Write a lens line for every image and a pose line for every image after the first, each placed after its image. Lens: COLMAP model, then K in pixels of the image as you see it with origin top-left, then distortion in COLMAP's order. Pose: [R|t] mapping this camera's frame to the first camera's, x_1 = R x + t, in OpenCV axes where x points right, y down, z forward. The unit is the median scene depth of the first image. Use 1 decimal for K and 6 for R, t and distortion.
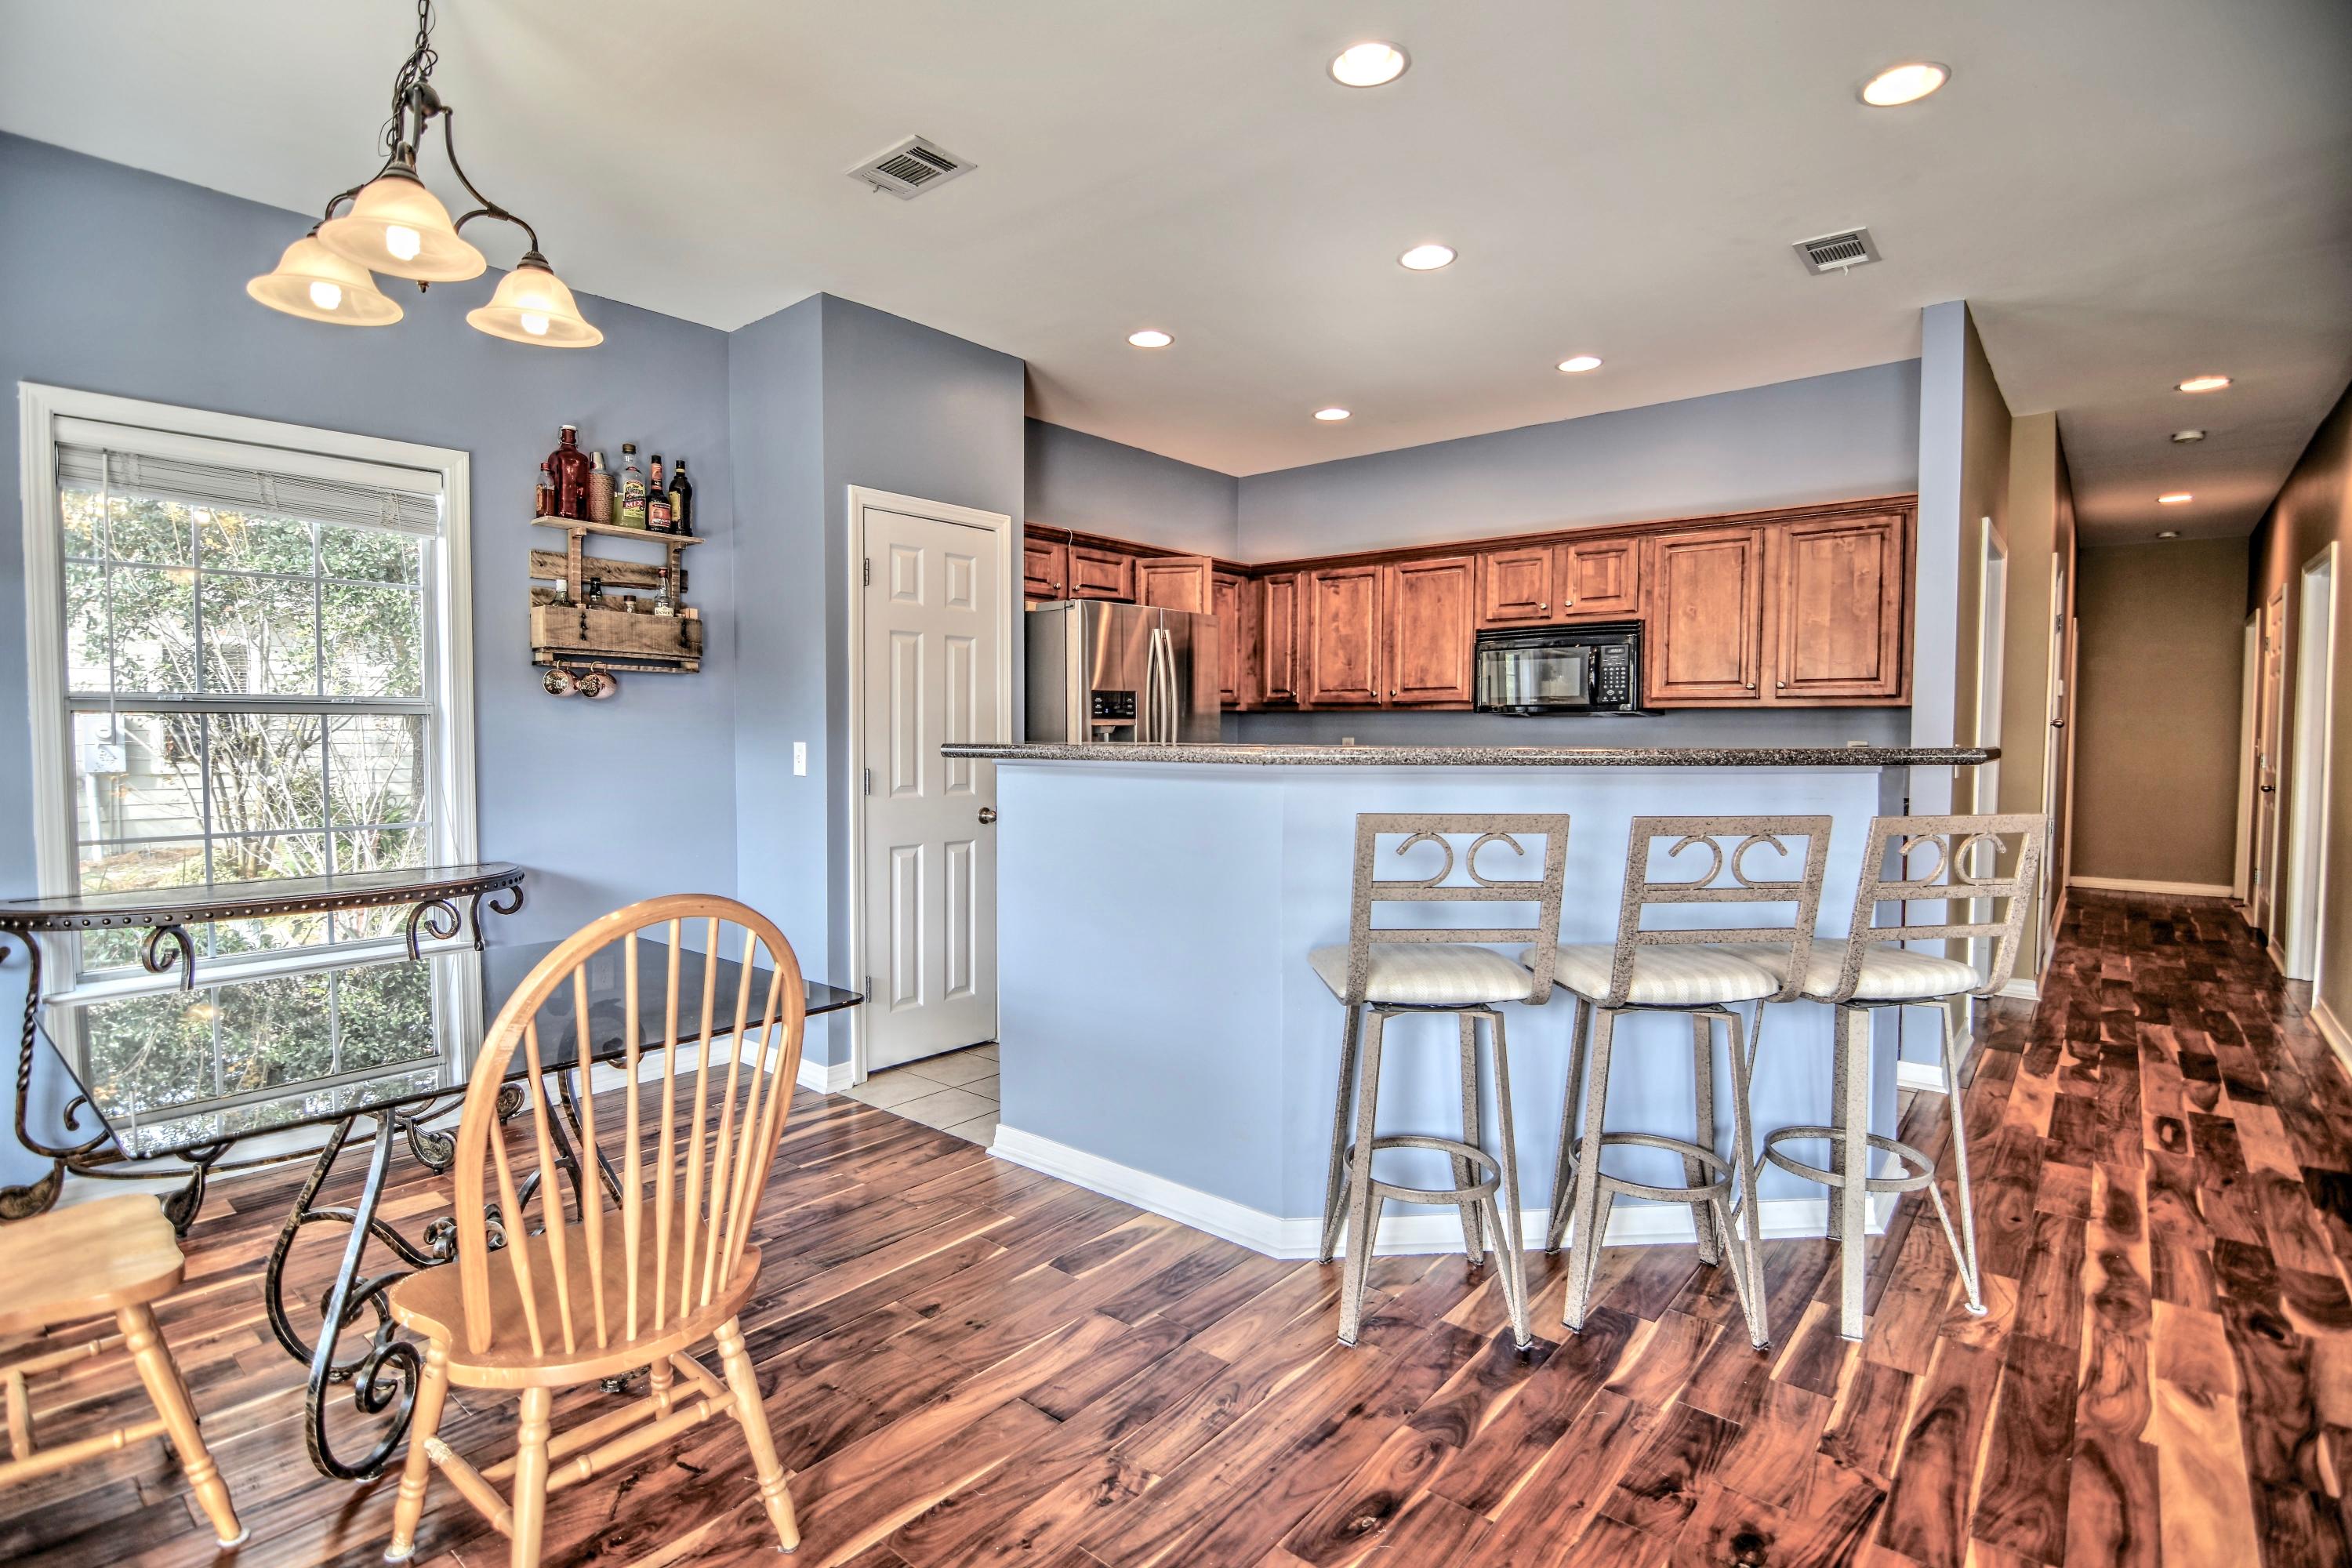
lens RADIAL K [[1137.4, 0, 1177.1], [0, 1137.4, 780.6], [0, 0, 1]] dist [-0.006674, -0.001635]
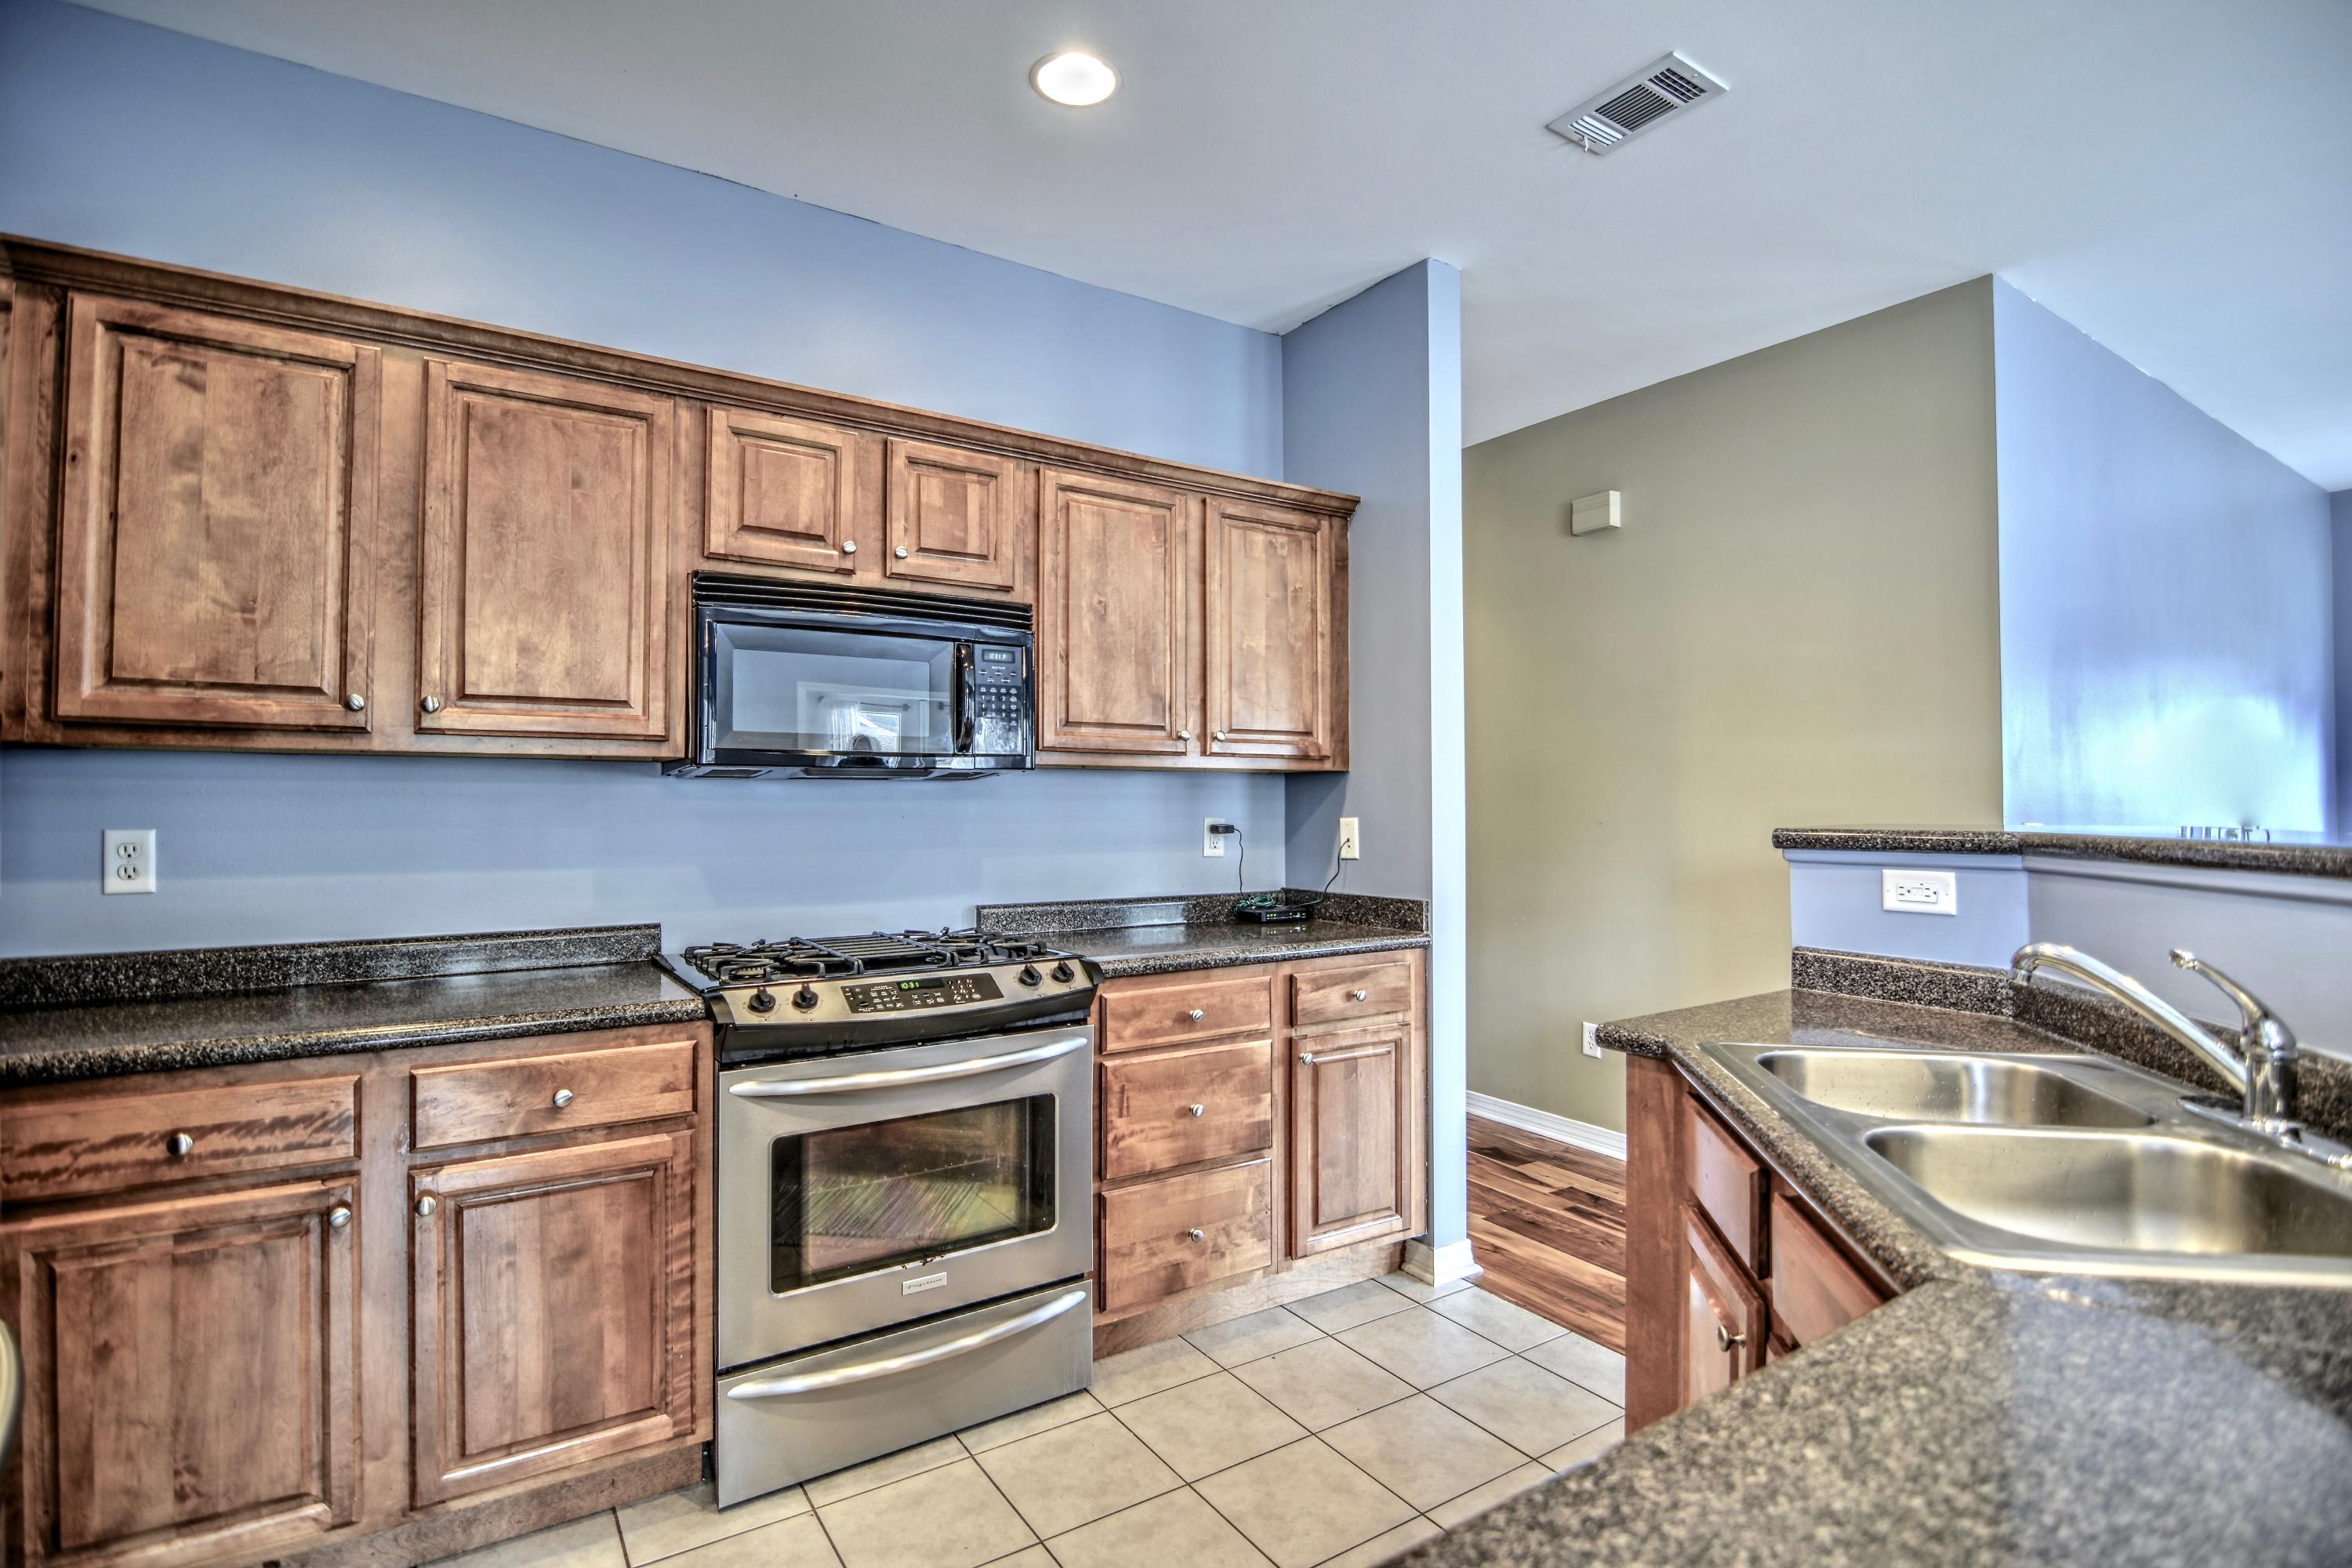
lens RADIAL K [[1137.4, 0, 1177.5], [0, 1137.4, 780.9], [0, 0, 1]] dist [-0.006674, -0.001635]
pose [[0.286209, 0.012510, 0.958085, -0.103765], [0.041716, 0.998804, -0.025503, -0.037603], [-0.957259, 0.047267, 0.285345, 0.760094]]
